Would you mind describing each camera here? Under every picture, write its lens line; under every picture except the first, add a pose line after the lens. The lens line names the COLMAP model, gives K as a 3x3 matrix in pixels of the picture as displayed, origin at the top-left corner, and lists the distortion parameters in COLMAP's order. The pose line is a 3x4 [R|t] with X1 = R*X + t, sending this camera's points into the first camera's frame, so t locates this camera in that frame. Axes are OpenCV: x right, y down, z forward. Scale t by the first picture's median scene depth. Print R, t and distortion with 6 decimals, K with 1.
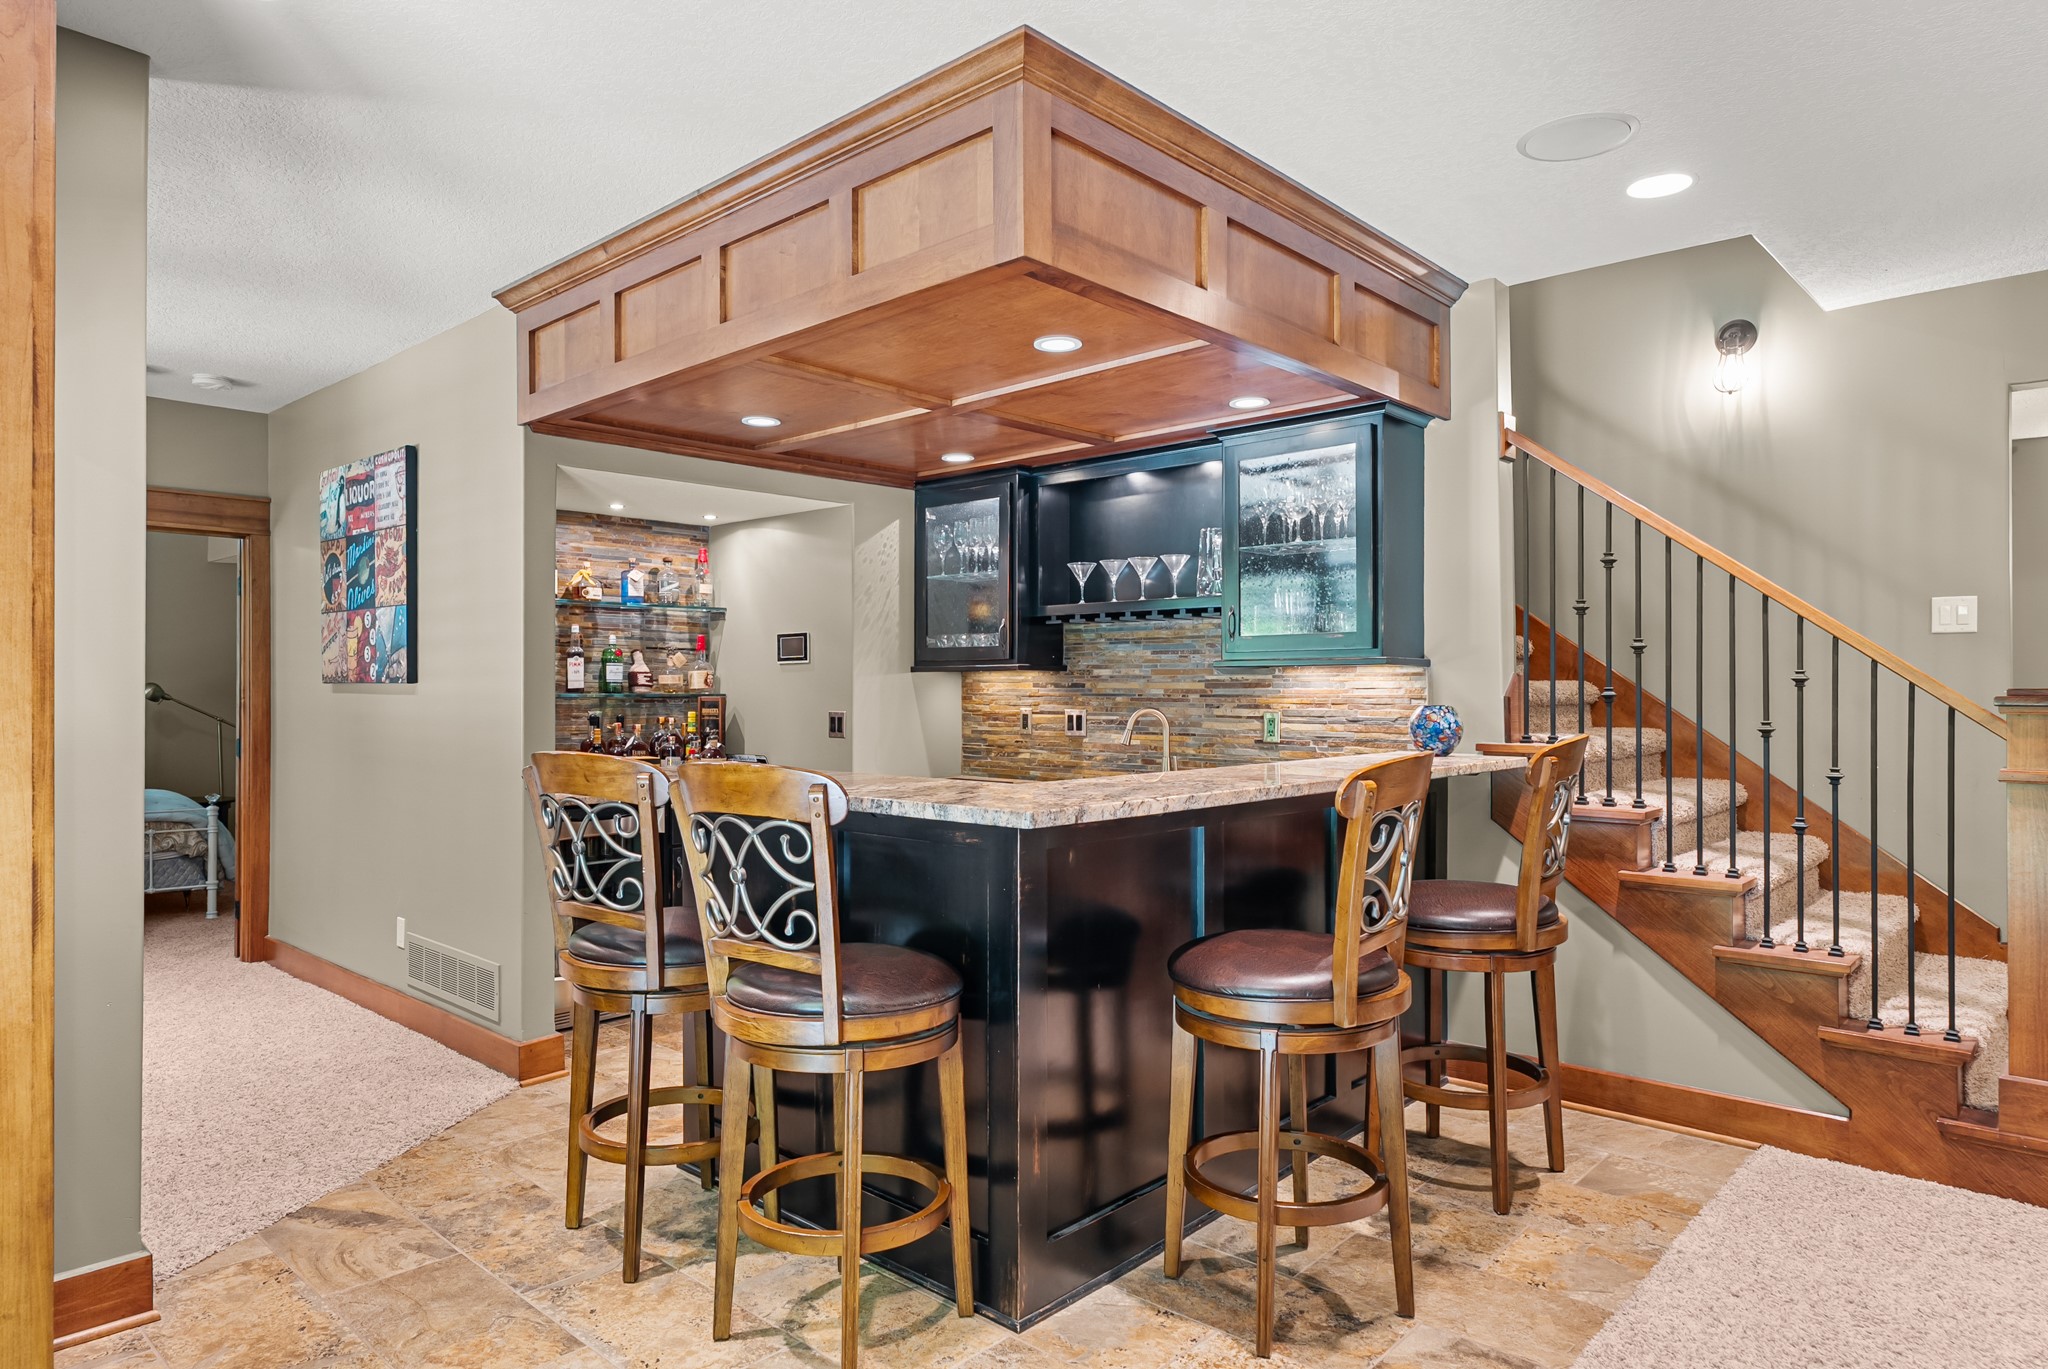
lens RADIAL K [[1217.2, 0, 1024.6], [0, 1217.2, 684.0], [0, 0, 1]] dist [0.004955, 0.000442]
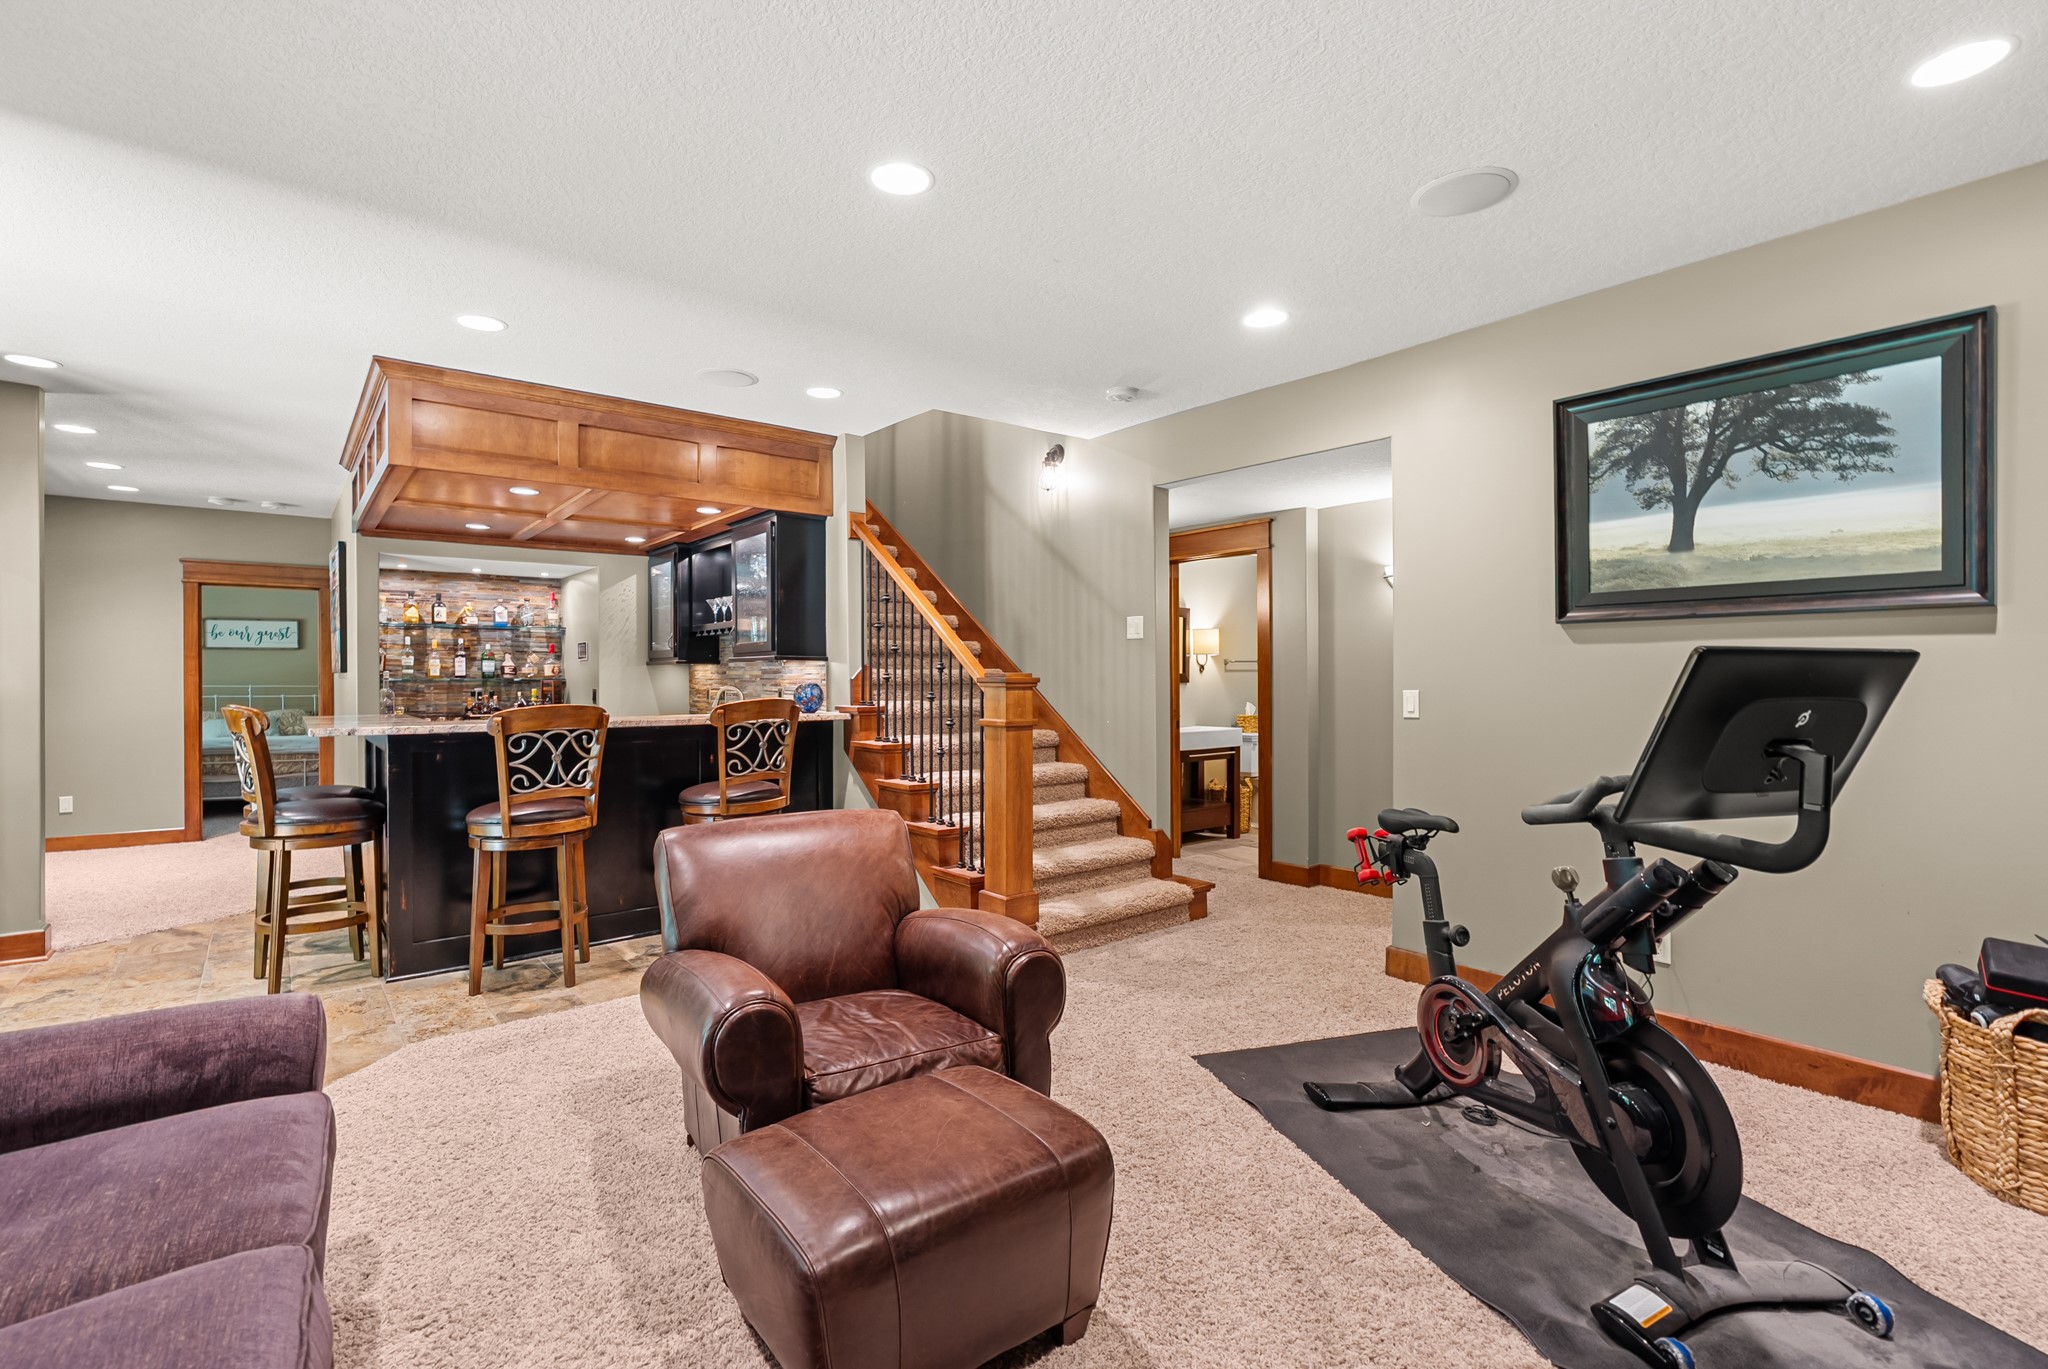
lens RADIAL K [[930.3, 0, 1029.3], [0, 930.3, 679.3], [0, 0, 1]] dist [-0.004342, -0.000059]
pose [[0.989848, -0.002153, -0.142113, 0.611909], [0.003006, 0.999979, 0.005784, 0.003740], [0.142098, -0.006153, 0.989834, -0.190096]]
